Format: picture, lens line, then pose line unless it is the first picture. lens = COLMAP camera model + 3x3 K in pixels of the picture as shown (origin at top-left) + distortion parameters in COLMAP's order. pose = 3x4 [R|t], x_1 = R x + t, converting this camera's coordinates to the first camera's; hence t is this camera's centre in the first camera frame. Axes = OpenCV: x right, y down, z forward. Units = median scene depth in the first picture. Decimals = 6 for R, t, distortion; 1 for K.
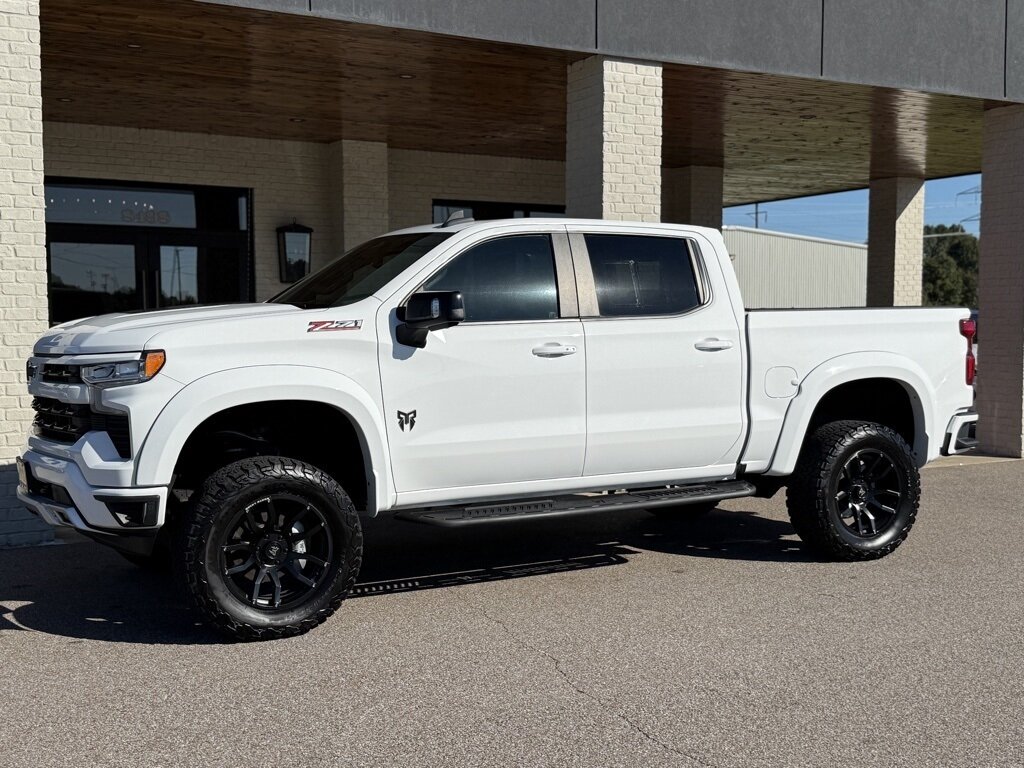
lens RADIAL K [[1237.2, 0, 511.2], [0, 1237.2, 399.4], [0, 0, 1]] dist [0.107988, 0.000000]
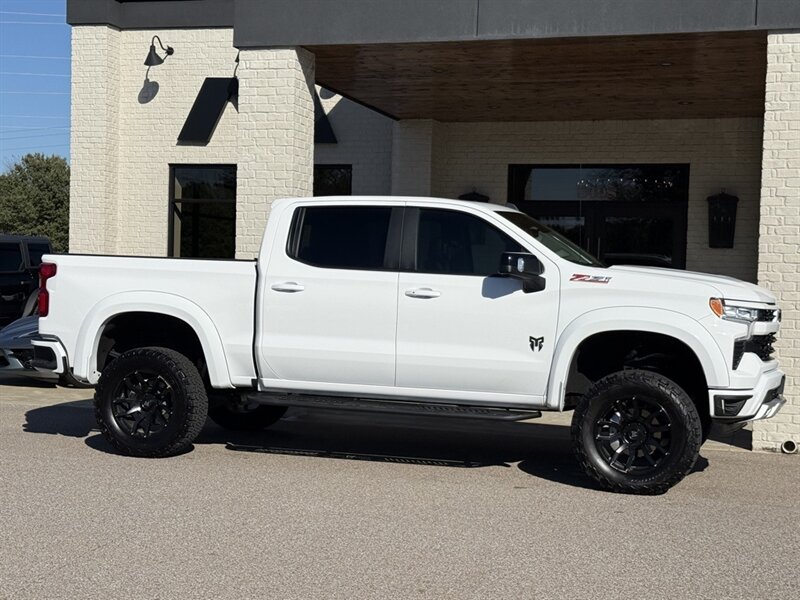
lens RADIAL K [[1254.0, 0, 393.0], [0, 1254.0, 308.9], [0, 0, 1]] dist [0.133693, 0.000000]
pose [[0.683037, 0.041309, -0.729215, 0.647337], [-0.076396, 0.996964, -0.015082, -0.002628], [0.726378, 0.066010, 0.684119, 0.055927]]
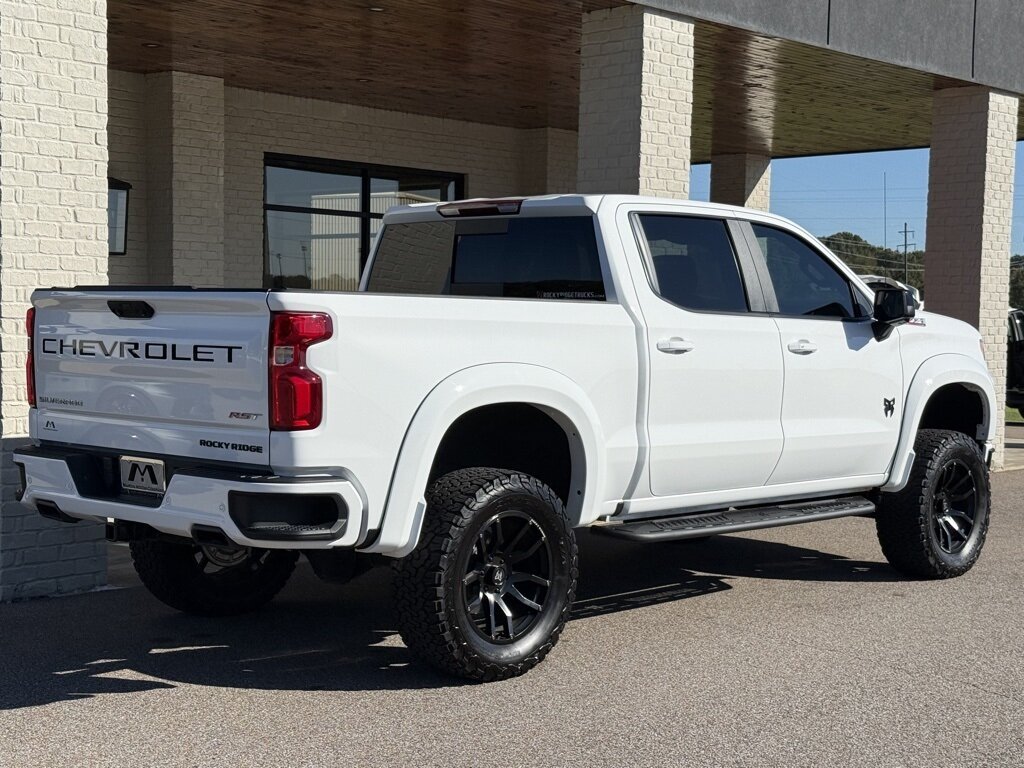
lens RADIAL K [[1605.1, 0, 511.8], [0, 1605.1, 399.9], [0, 0, 1]] dist [0.133693, 0.000000]
pose [[0.953337, 0.003167, 0.301893, -0.347865], [-0.001251, 0.999978, -0.006542, 0.002617], [-0.301907, 0.005859, 0.953319, -0.033852]]
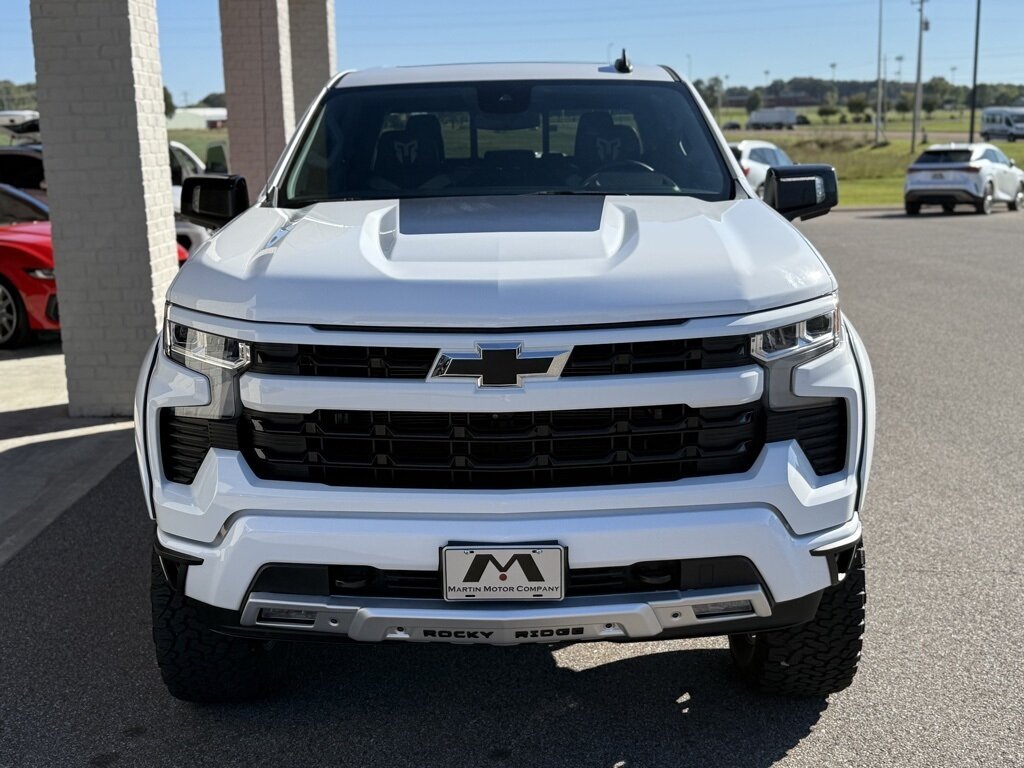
lens RADIAL K [[1237.2, 0, 510.7], [0, 1237.2, 387.5], [0, 0, 1]] dist [0.107988, 0.000000]
pose [[0.487896, -0.187546, 0.852516, -0.476702], [0.074273, 0.982024, 0.173529, -0.058584], [-0.869736, -0.021345, 0.493055, 0.453838]]
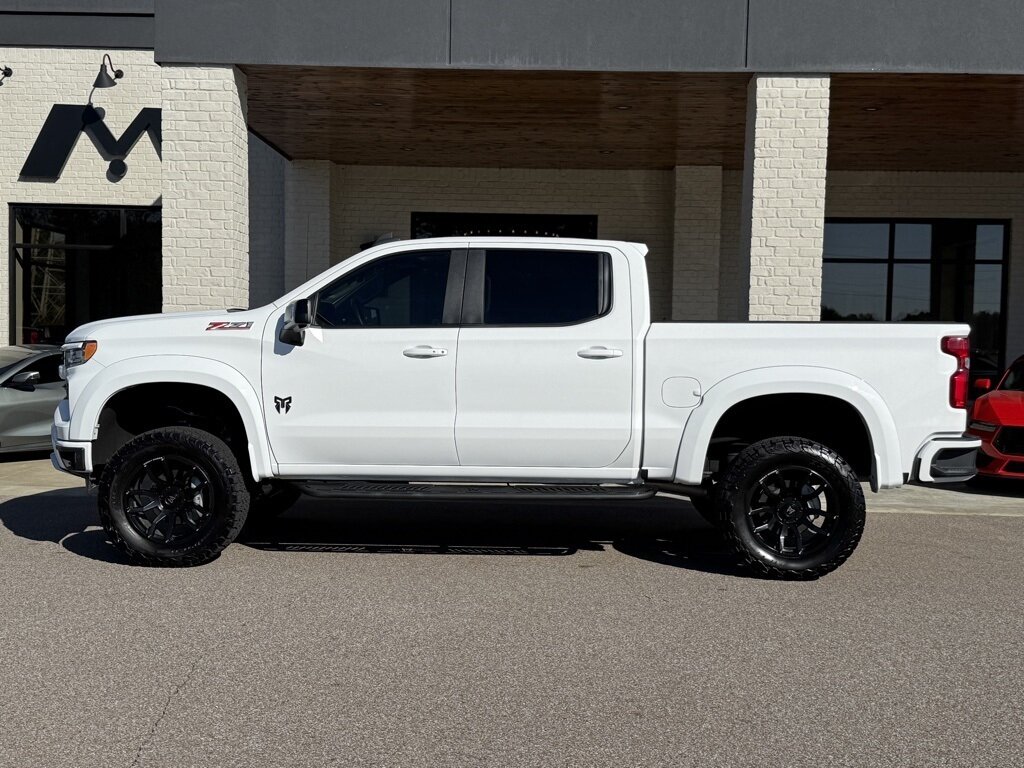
lens RADIAL K [[1237.2, 0, 513.5], [0, 1237.2, 399.8], [0, 0, 1]] dist [0.107988, 0.000000]
pose [[0.856919, 0.044117, -0.513559, 0.435521], [-0.053748, 0.998547, -0.003902, 0.002724], [0.512641, 0.030946, 0.858045, 0.039546]]
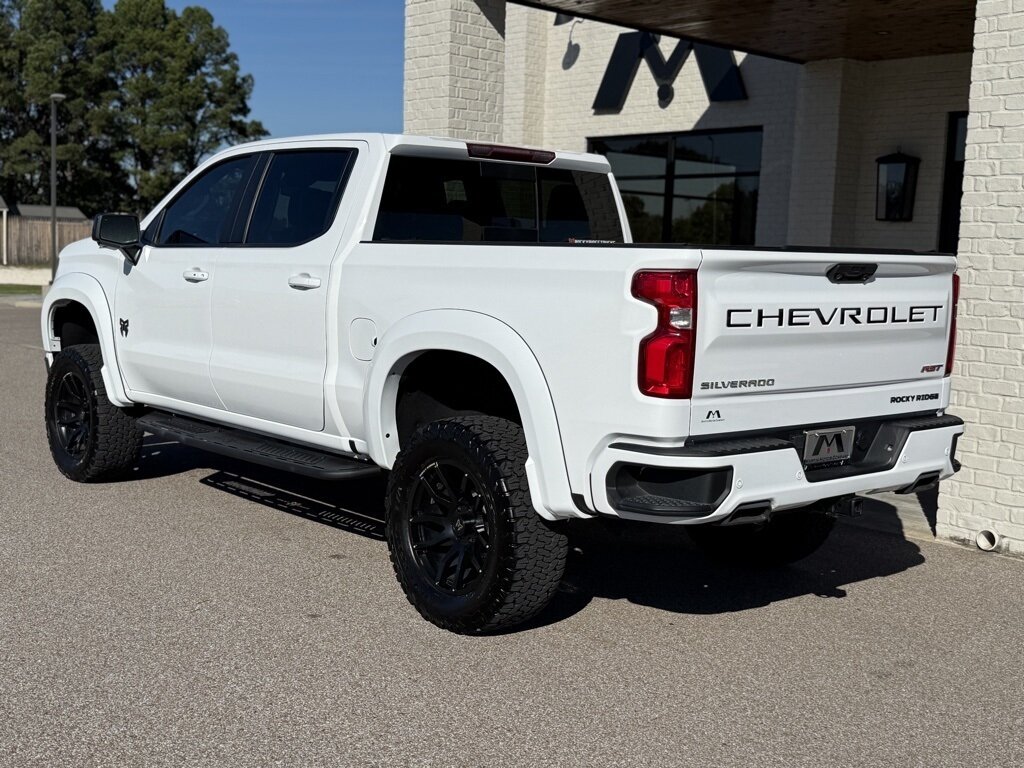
lens RADIAL K [[1243.8, 0, 513.7], [0, 1243.8, 385.1], [0, 0, 1]] dist [0.089043, 0.000000]
pose [[0.210791, 0.117653, -0.970425, 0.669833], [-0.098048, 0.990269, 0.098762, -0.047926], [0.972601, 0.074330, 0.220276, 0.648822]]
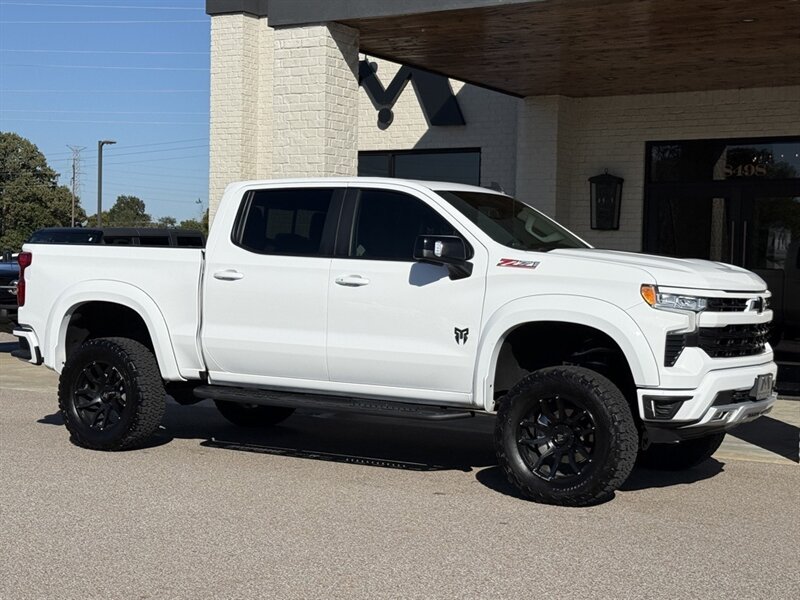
lens RADIAL K [[1318.4, 0, 392.7], [0, 1318.4, 312.1], [0, 0, 1]] dist [0.136734, 0.000000]
pose [[0.487396, 0.045840, -0.871977, 0.779092], [-0.078956, 0.996844, 0.008271, -0.017218], [0.869604, 0.064816, 0.489477, 0.276229]]
